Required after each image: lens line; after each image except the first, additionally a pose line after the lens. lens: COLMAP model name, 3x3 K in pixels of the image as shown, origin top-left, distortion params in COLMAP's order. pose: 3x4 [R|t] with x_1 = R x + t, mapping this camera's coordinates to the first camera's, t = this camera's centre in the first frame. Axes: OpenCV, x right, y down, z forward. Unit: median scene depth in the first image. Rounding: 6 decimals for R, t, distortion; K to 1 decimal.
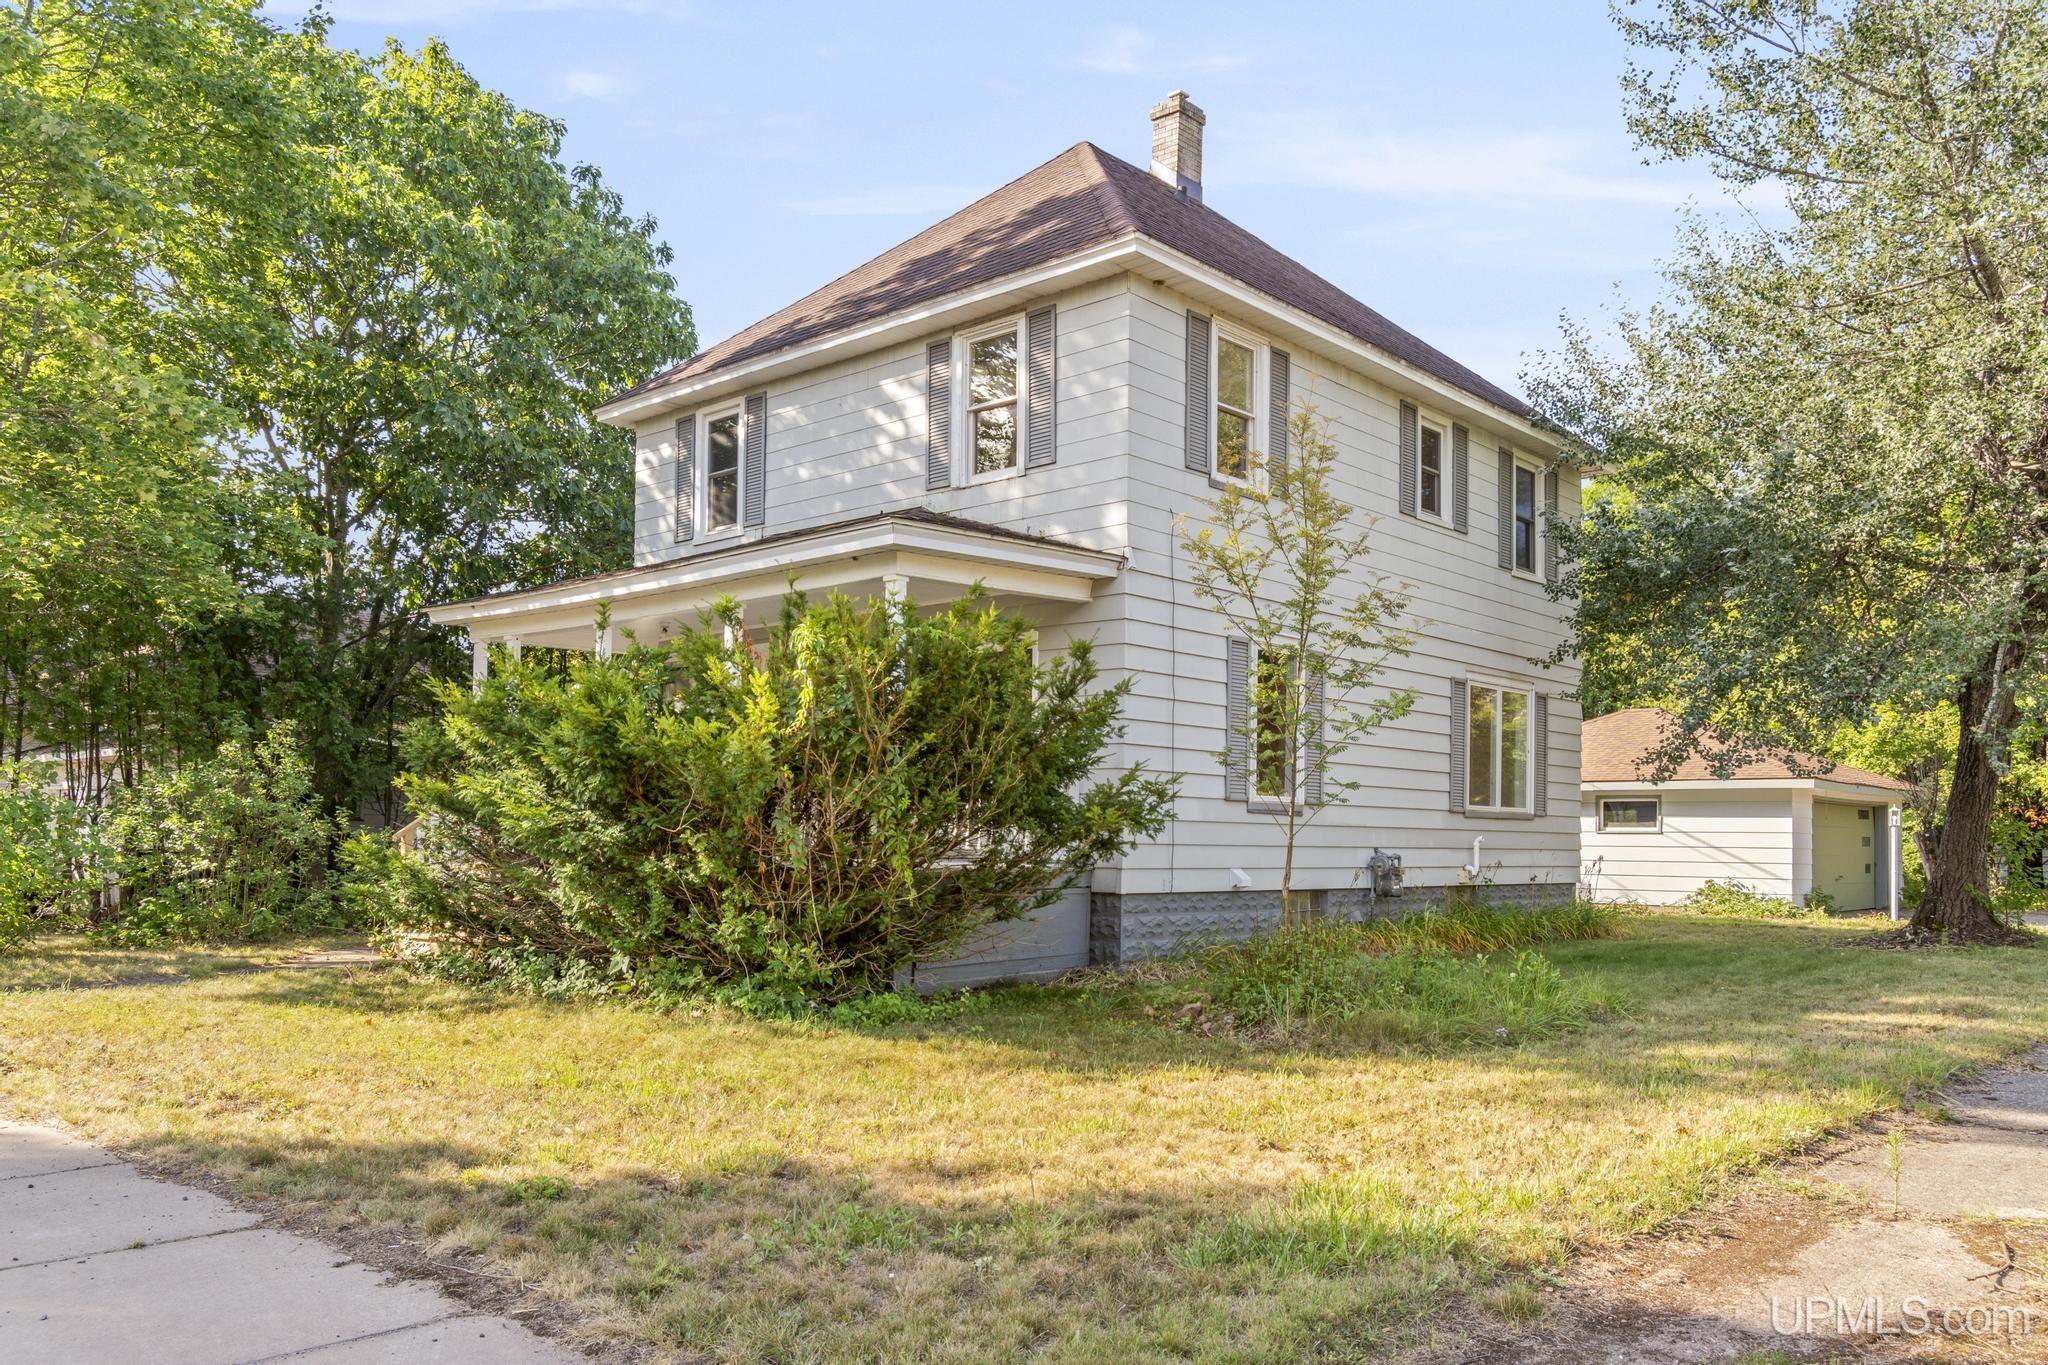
lens RADIAL K [[1760.4, 0, 1024.0], [0, 1760.4, 682.5], [0, 0, 1]] dist [-0.051393, 0.000714]
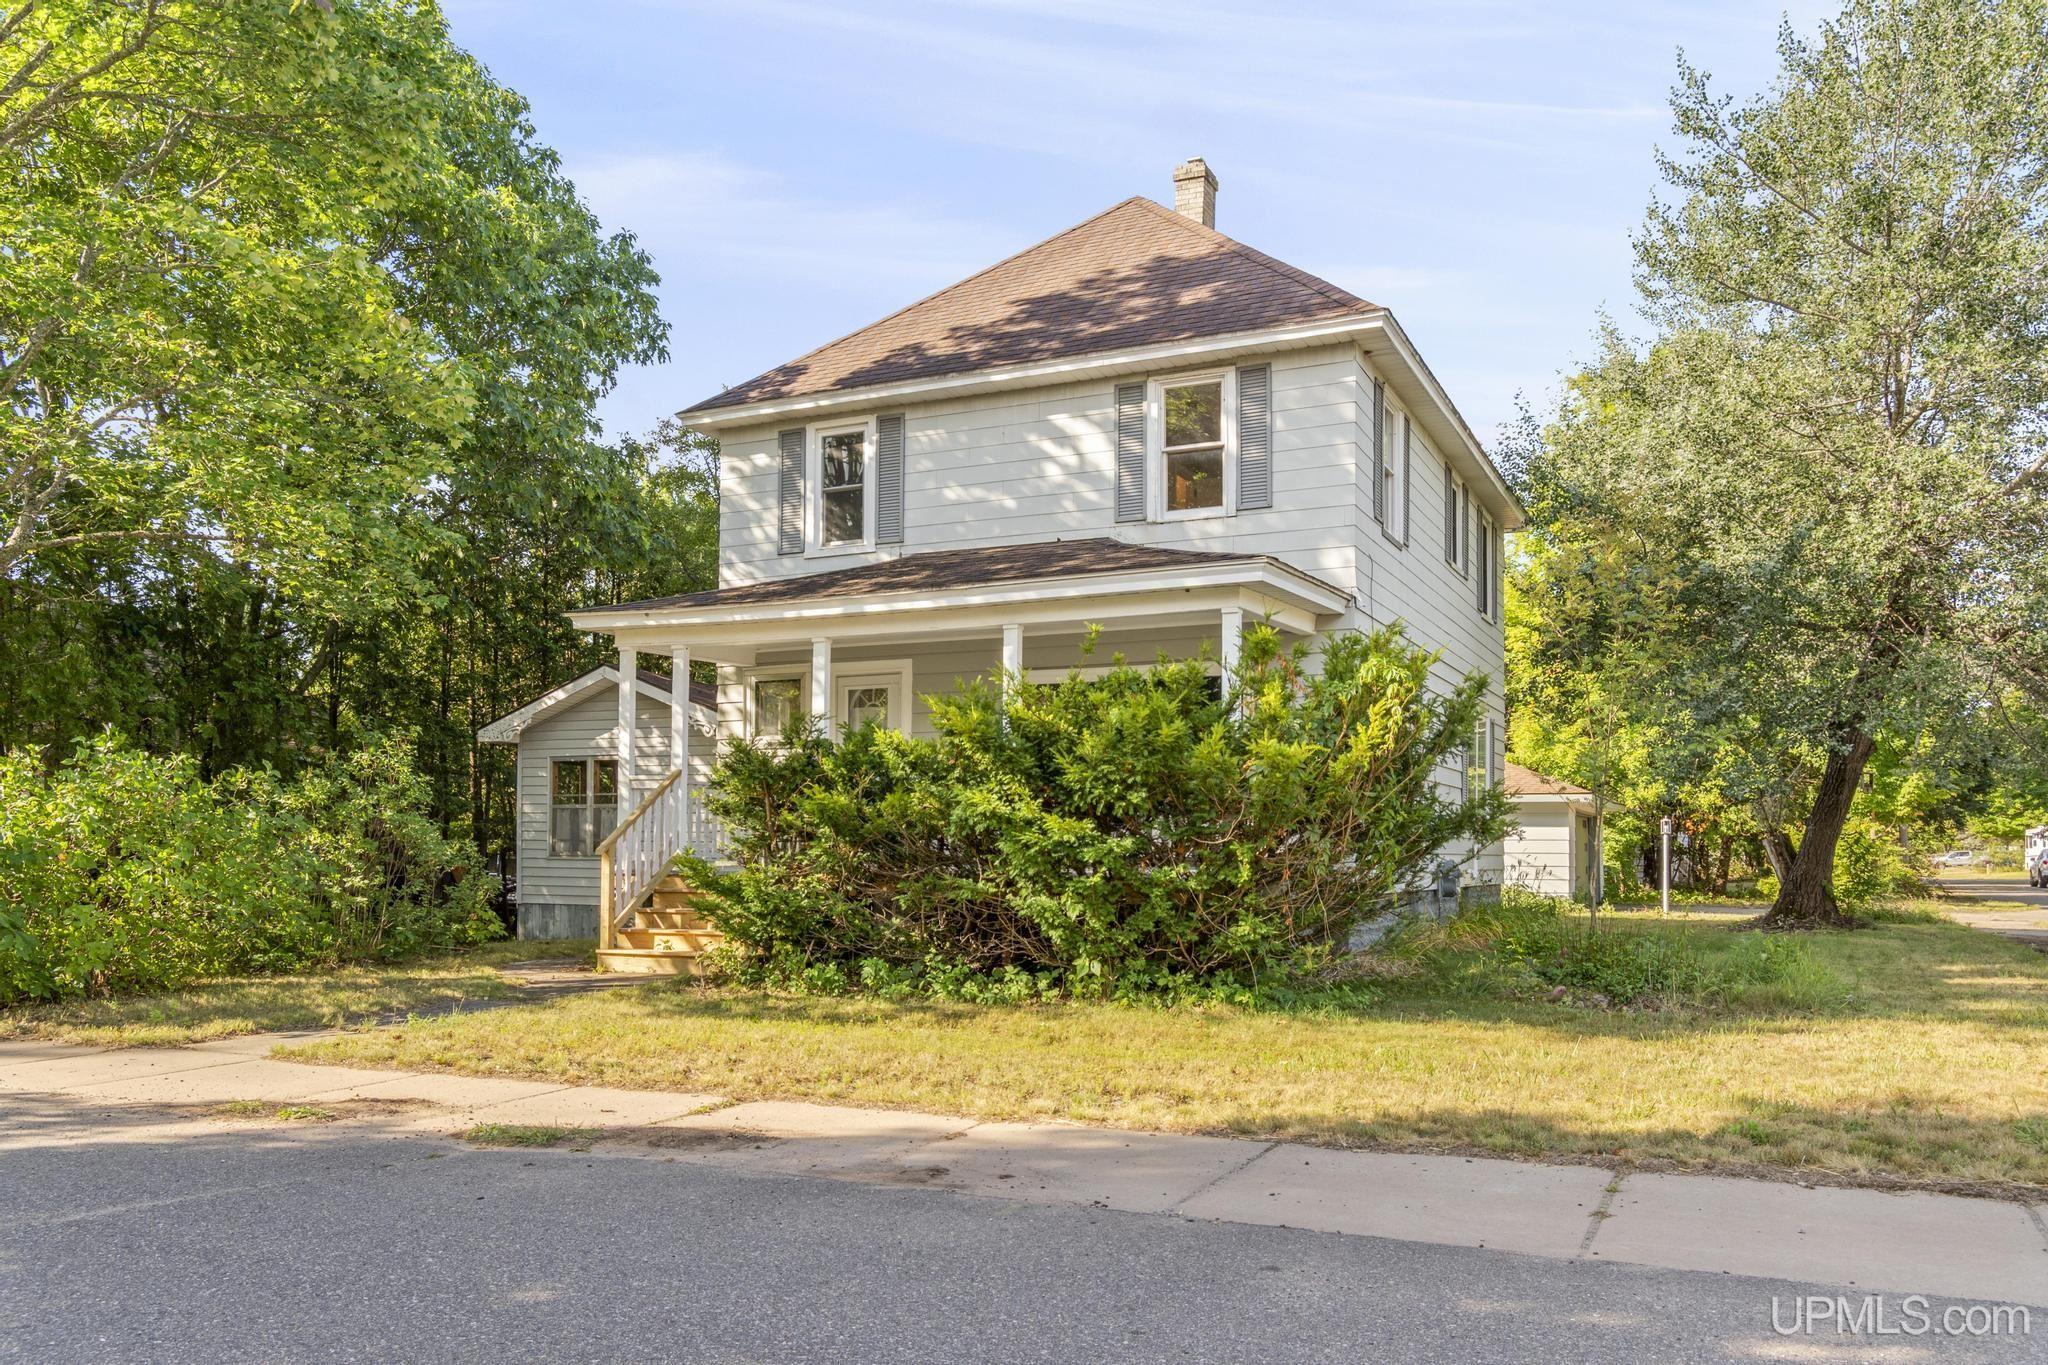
lens RADIAL K [[1760.4, 0, 1024.0], [0, 1760.4, 682.5], [0, 0, 1]] dist [-0.051393, 0.000714]
pose [[0.953985, 0.027515, 0.298590, -0.386776], [-0.026892, 0.999619, -0.006196, -0.002578], [-0.298646, -0.002119, 0.954361, -0.009121]]
